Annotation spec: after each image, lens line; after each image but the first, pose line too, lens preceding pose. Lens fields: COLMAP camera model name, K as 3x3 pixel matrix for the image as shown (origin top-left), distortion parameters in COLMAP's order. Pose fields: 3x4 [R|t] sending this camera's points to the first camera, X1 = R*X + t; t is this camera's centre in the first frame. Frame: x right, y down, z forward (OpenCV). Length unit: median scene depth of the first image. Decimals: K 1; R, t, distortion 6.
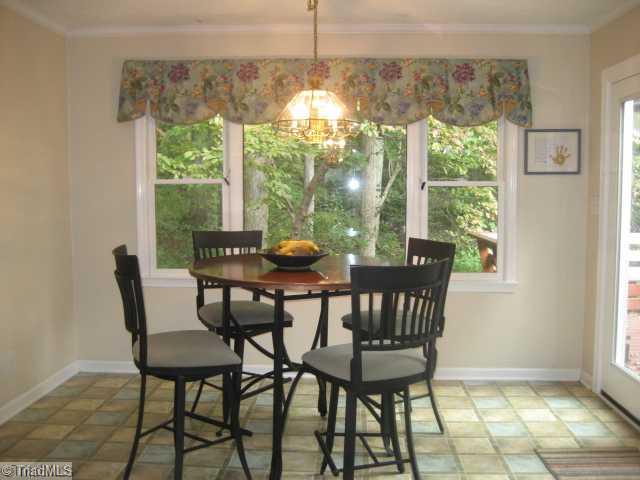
lens RADIAL K [[668.2, 0, 320.0], [0, 668.2, 239.6], [0, 0, 1]] dist [-0.033618, 0.000000]
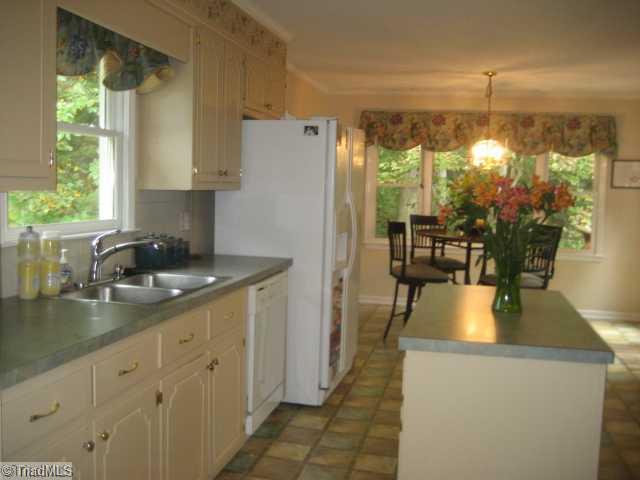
lens RADIAL K [[668.2, 0, 320.3], [0, 668.2, 240.1], [0, 0, 1]] dist [-0.033618, 0.000000]
pose [[0.985478, 0.047370, -0.163060, -0.113349], [-0.046854, 0.998877, 0.007011, 0.049100], [0.163209, 0.000731, 0.986591, -0.683731]]
